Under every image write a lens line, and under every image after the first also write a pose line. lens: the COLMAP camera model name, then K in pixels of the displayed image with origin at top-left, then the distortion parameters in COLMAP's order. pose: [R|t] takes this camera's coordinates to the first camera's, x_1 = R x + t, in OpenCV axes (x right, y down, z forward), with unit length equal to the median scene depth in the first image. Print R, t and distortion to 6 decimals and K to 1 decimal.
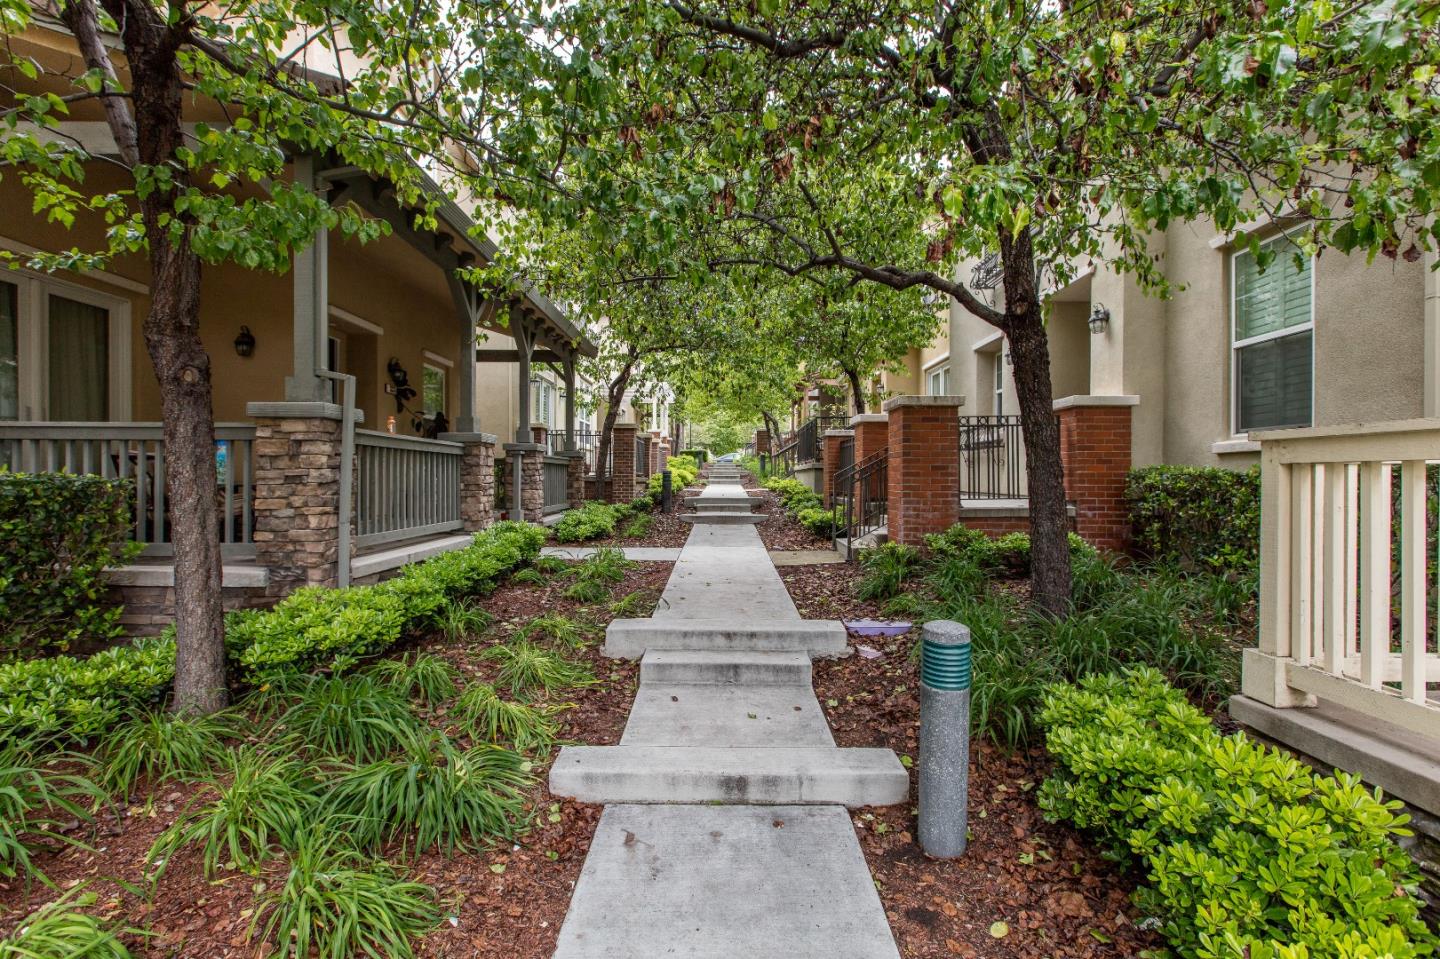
lens RADIAL K [[643.6, 0, 726.2], [0, 643.6, 479.8], [0, 0, 1]] dist [-0.000759, 0.000024]
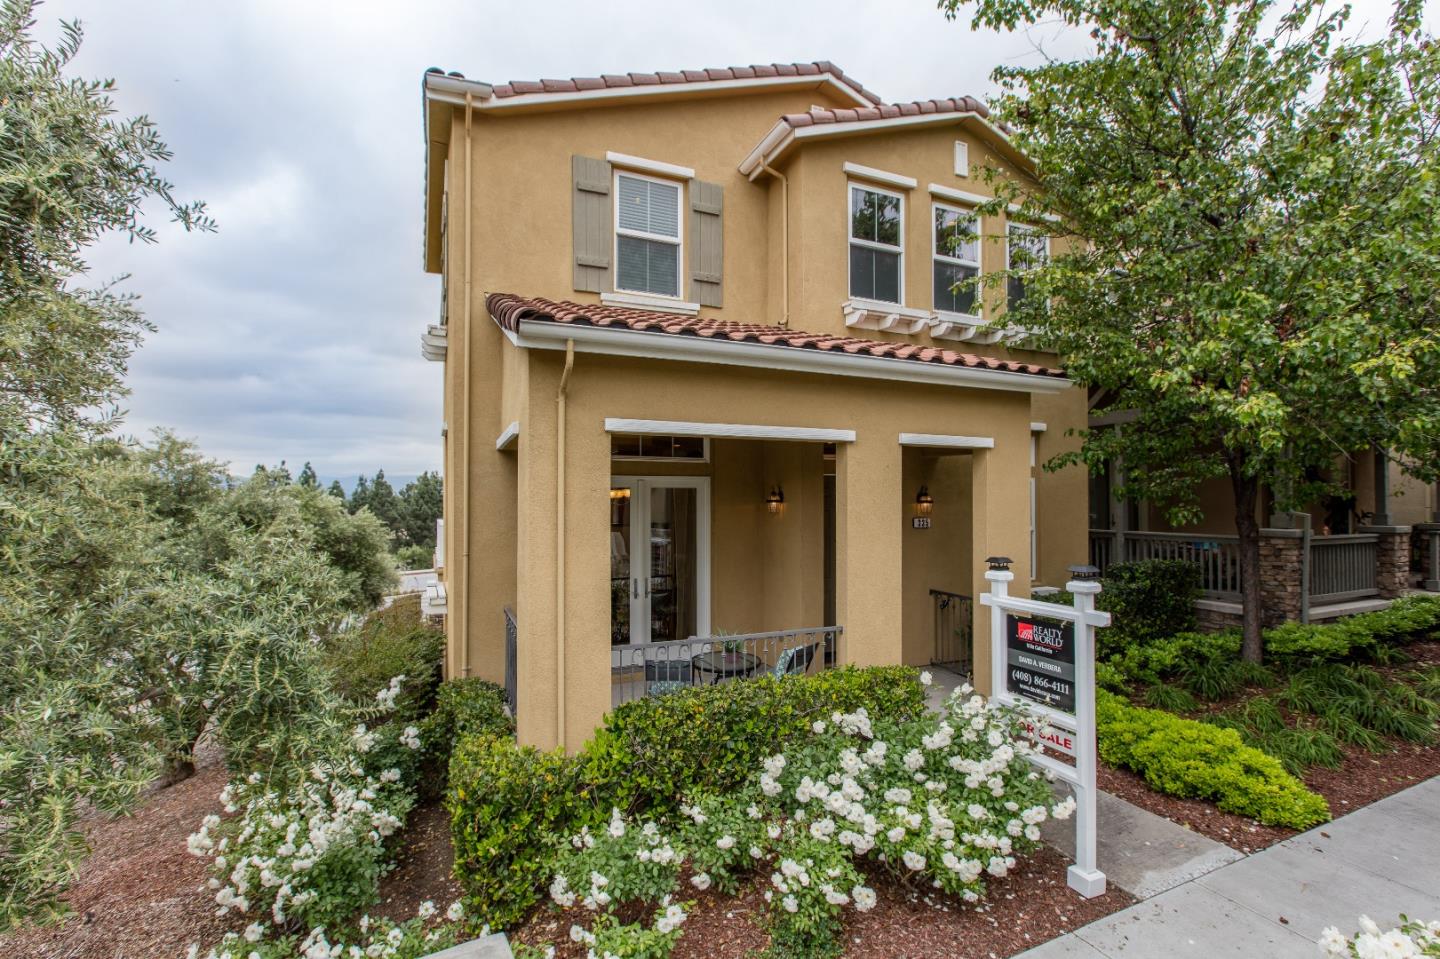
lens RADIAL K [[643.6, 0, 726.2], [0, 643.6, 479.8], [0, 0, 1]] dist [-0.000759, 0.000024]
pose [[0.401866, -0.016280, -0.915554, 0.504152], [-0.001502, 0.999829, -0.018437, -0.234831], [0.915697, 0.008785, 0.401773, -1.429011]]
